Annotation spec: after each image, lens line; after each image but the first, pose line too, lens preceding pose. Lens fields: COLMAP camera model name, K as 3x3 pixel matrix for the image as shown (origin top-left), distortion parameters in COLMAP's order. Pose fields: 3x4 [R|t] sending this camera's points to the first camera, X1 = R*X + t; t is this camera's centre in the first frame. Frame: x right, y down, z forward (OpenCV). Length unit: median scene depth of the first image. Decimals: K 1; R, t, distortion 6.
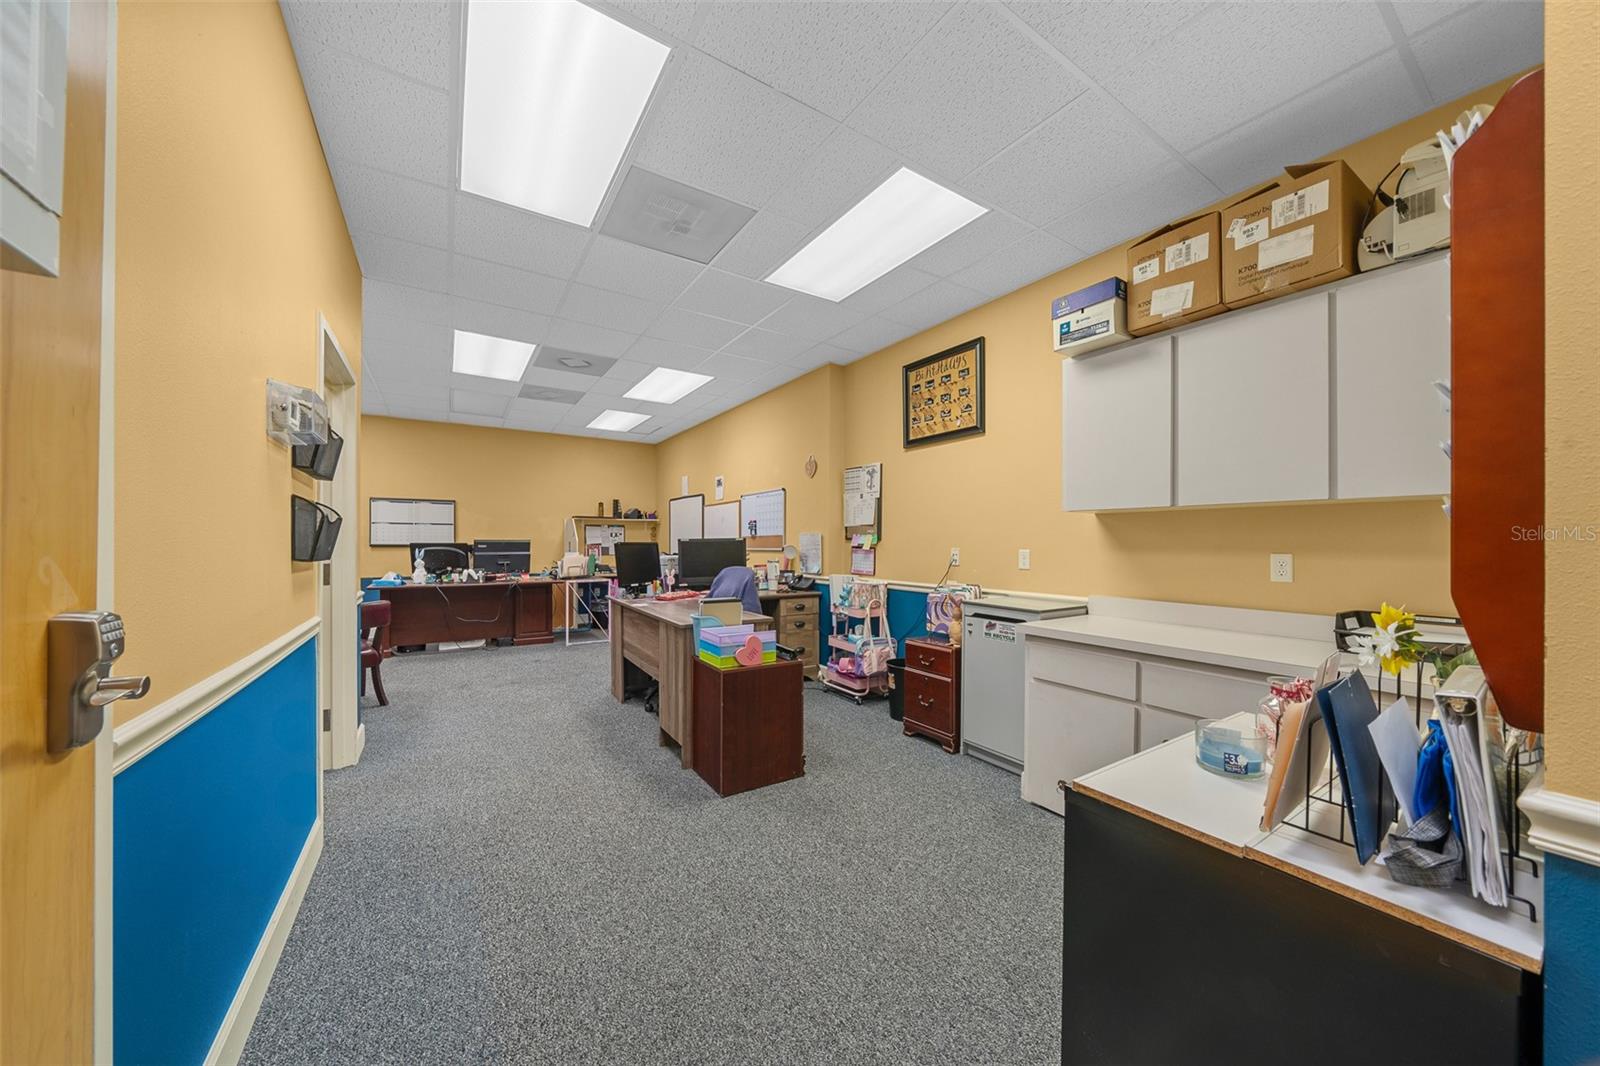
lens RADIAL K [[550.7, 0, 797.3], [0, 550.7, 538.7], [0, 0, 1]] dist [-0.002999, -0.000340]
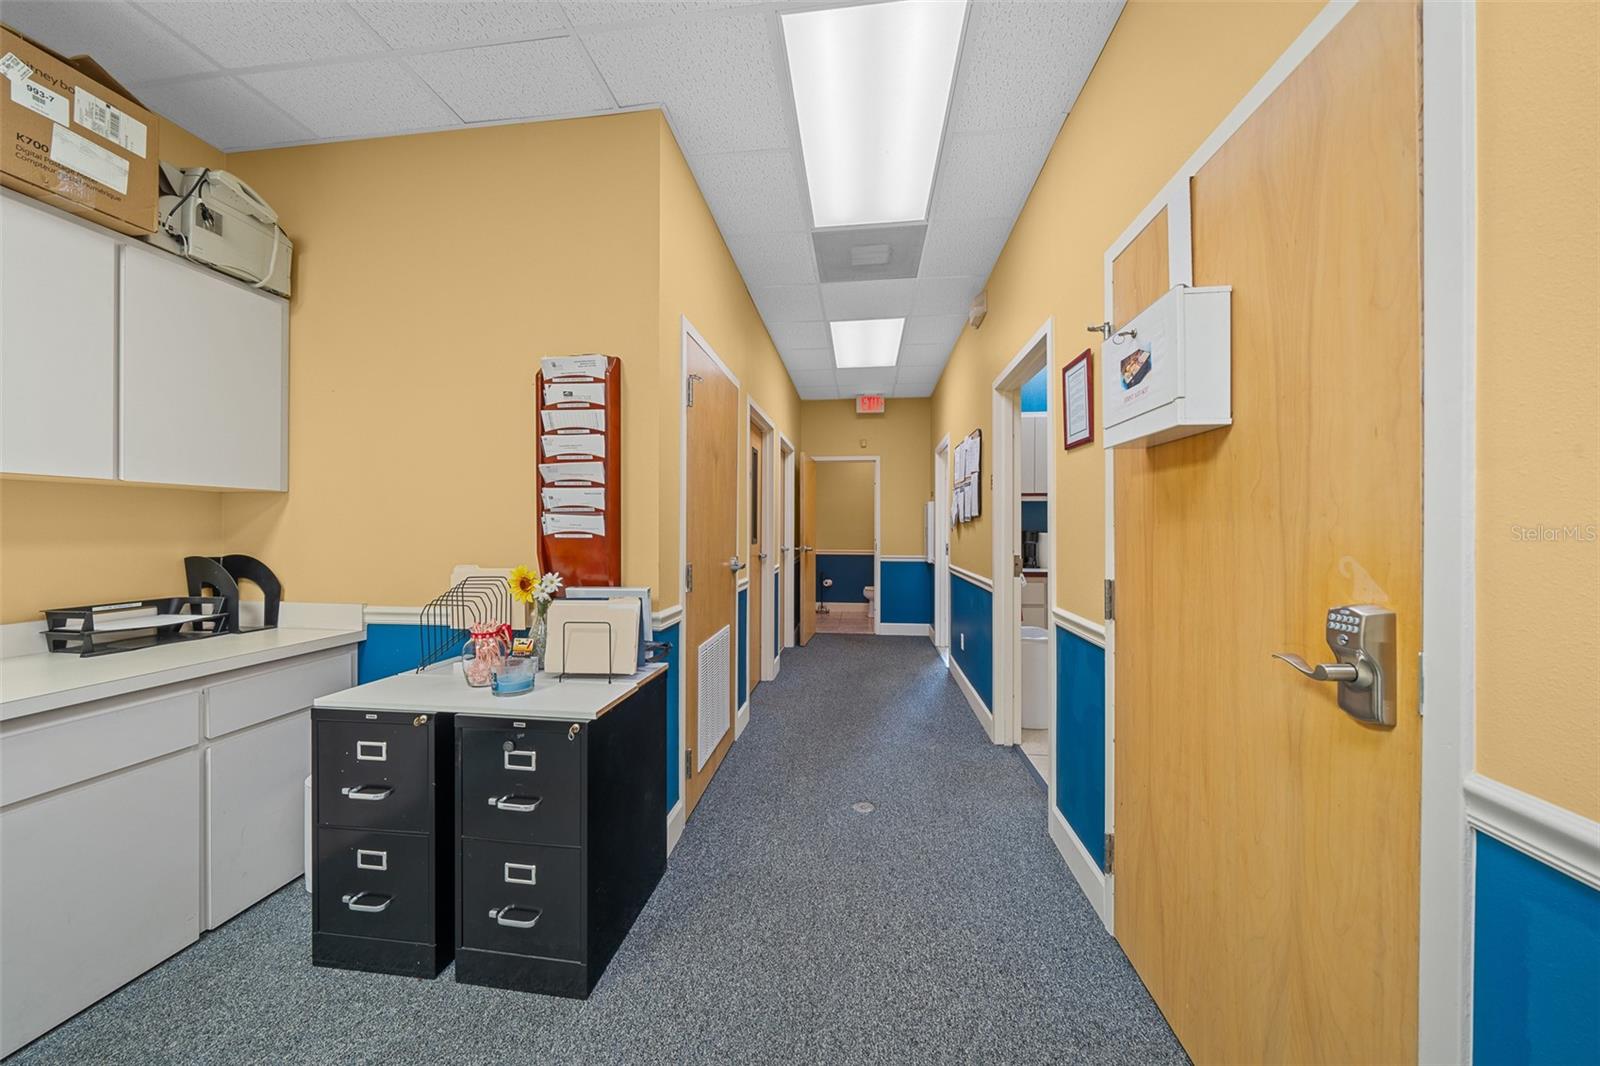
lens RADIAL K [[550.7, 0, 795.0], [0, 550.7, 529.1], [0, 0, 1]] dist [-0.002999, -0.000340]
pose [[-0.769475, -0.008096, 0.638626, -0.416832], [-0.011261, 0.999936, -0.000893, -0.004697], [-0.638578, -0.007879, -0.769517, 0.976913]]
